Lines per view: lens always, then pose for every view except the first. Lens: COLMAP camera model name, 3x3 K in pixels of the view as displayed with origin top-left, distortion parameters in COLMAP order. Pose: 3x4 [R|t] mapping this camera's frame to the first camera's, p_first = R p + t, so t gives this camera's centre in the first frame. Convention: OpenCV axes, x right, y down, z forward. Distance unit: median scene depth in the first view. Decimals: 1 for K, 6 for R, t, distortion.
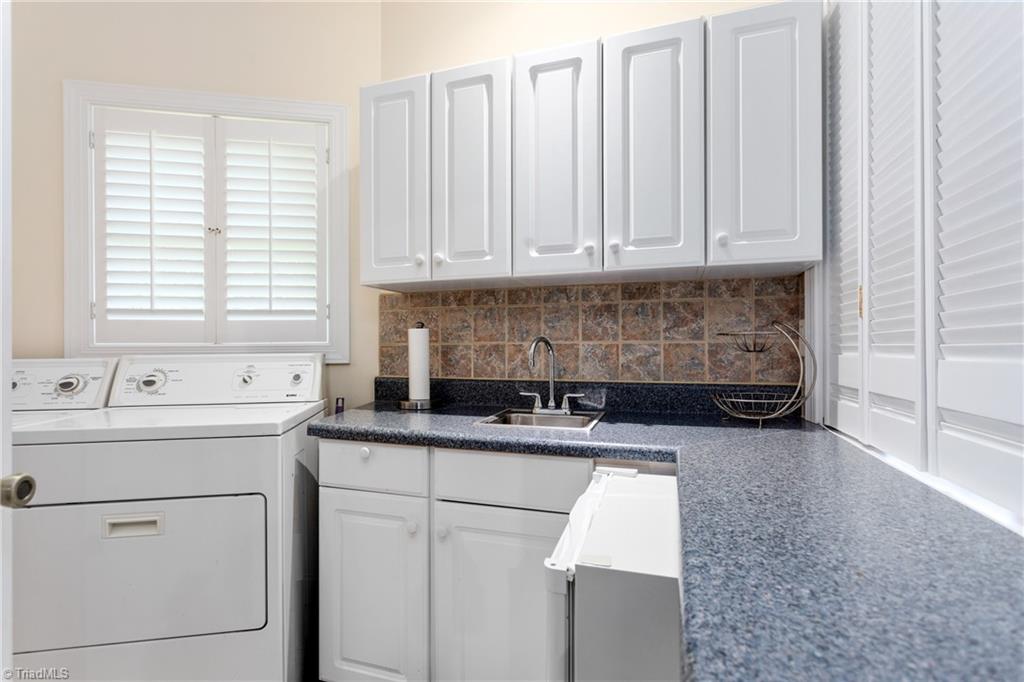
lens RADIAL K [[487.4, 0, 512.0], [0, 487.4, 341.0], [0, 0, 1]] dist [-0.000473, 0.000199]
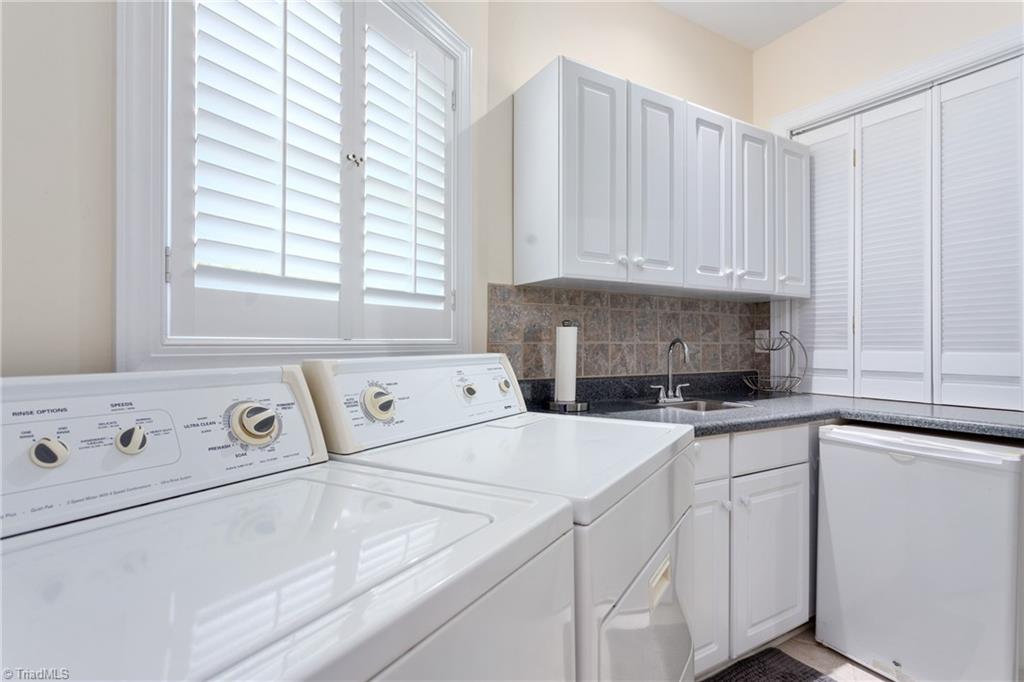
lens RADIAL K [[506.1, 0, 512.0], [0, 506.1, 341.0], [0, 0, 1]] dist [0.002498, 0.000399]
pose [[0.648019, 0.010620, 0.761550, -1.033064], [-0.014868, 0.999889, -0.001292, 0.005346], [-0.761479, -0.010485, 0.648105, 0.445320]]
